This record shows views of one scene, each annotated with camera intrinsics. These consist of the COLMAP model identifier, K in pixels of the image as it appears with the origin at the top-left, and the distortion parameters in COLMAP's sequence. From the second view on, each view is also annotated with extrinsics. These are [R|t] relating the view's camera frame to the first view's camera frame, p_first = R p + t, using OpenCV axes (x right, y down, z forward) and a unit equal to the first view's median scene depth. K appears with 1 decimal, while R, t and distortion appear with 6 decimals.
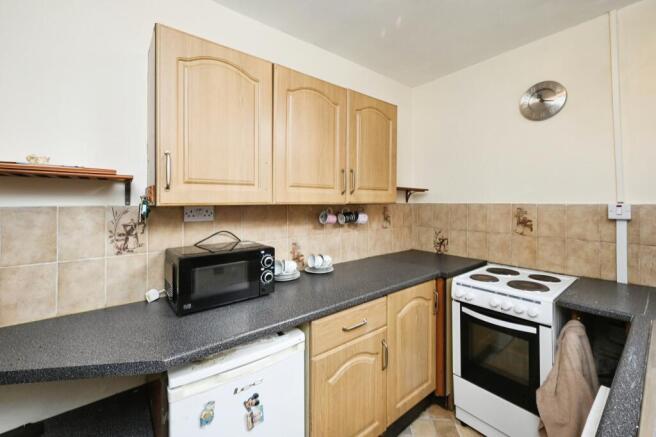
lens RADIAL K [[271.5, 0, 327.8], [0, 271.5, 199.9], [0, 0, 1]] dist [-0.000733, -0.000167]
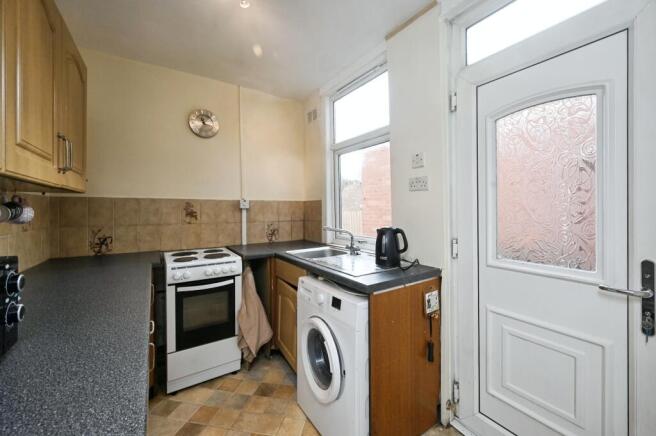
lens RADIAL K [[263.6, 0, 330.2], [0, 263.6, 211.3], [0, 0, 1]] dist [-0.000933, -0.000019]
pose [[0.085444, -0.009548, 0.996297, -0.465894], [-0.007568, 0.999919, 0.010232, 0.055460], [-0.996314, -0.008415, 0.085365, 0.248463]]
